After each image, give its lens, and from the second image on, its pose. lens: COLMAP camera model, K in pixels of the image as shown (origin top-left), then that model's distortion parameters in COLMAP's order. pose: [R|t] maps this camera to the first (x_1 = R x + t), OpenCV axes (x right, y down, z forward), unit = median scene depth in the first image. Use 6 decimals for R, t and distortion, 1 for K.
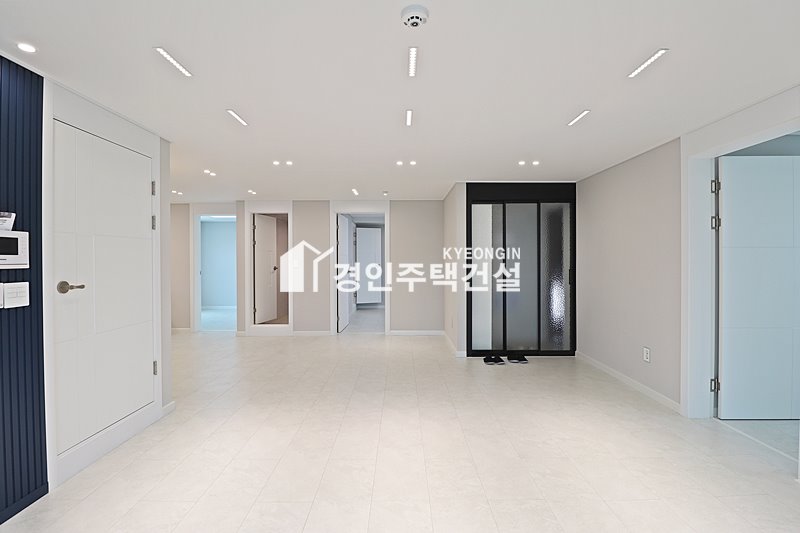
lens RADIAL K [[371.6, 0, 405.5], [0, 371.6, 260.8], [0, 0, 1]] dist [-0.009923, -0.005465]
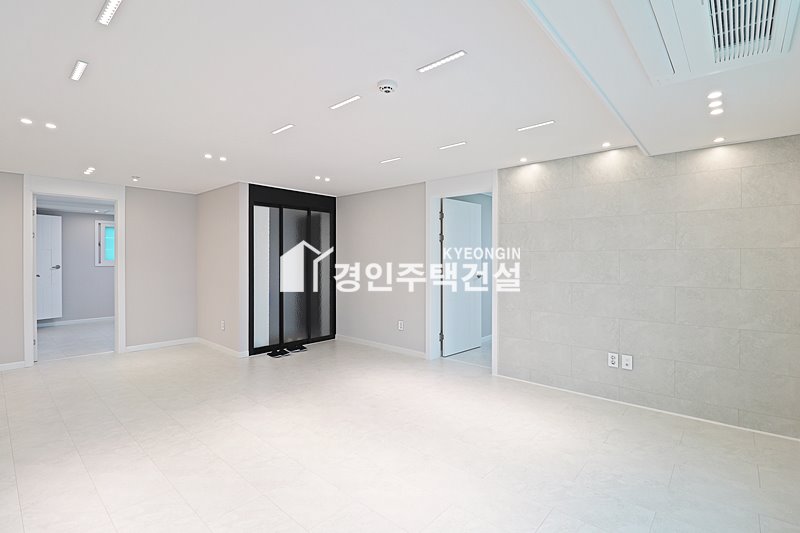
lens RADIAL K [[371.6, 0, 408.5], [0, 371.6, 262.3], [0, 0, 1]] dist [-0.009923, -0.005465]
pose [[0.662956, -0.002812, 0.748653, -0.301843], [-0.000959, 0.999989, 0.004605, -0.001441], [-0.748658, -0.003771, 0.662946, 0.005658]]
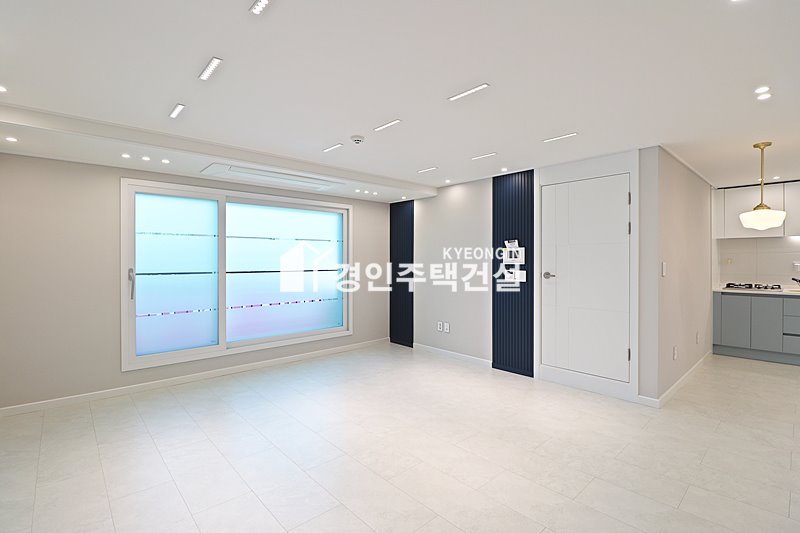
lens RADIAL K [[371.6, 0, 401.6], [0, 371.6, 262.7], [0, 0, 1]] dist [-0.009923, -0.005465]
pose [[-0.743993, 0.007442, -0.668146, 0.370339], [0.001641, 0.999955, 0.009310, -0.004238], [0.668186, 0.005830, -0.743972, 0.831467]]
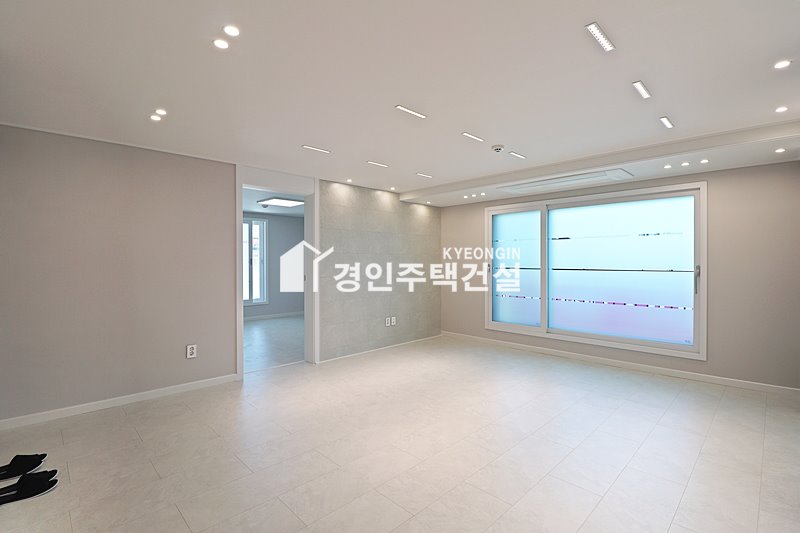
lens RADIAL K [[371.6, 0, 403.2], [0, 371.6, 262.3], [0, 0, 1]] dist [-0.009923, -0.005465]
pose [[-0.697298, 0.002092, 0.716778, -0.365082], [0.005516, 0.999982, 0.002446, 0.002579], [-0.716760, 0.005659, -0.697297, 0.925510]]
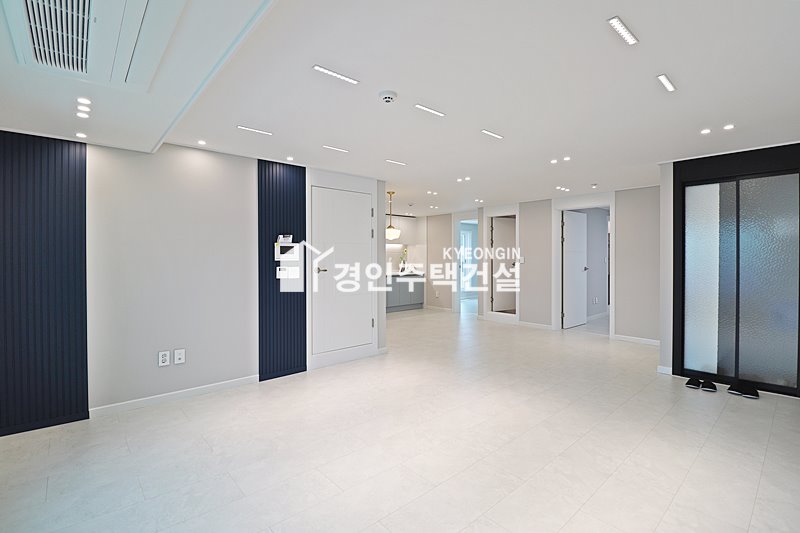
lens RADIAL K [[371.6, 0, 402.3], [0, 371.6, 263.3], [0, 0, 1]] dist [-0.009923, -0.005465]
pose [[0.660151, 0.014173, -0.750999, 0.379816], [-0.002060, 0.999852, 0.017058, -0.000833], [0.751130, -0.009714, 0.660083, 0.012440]]
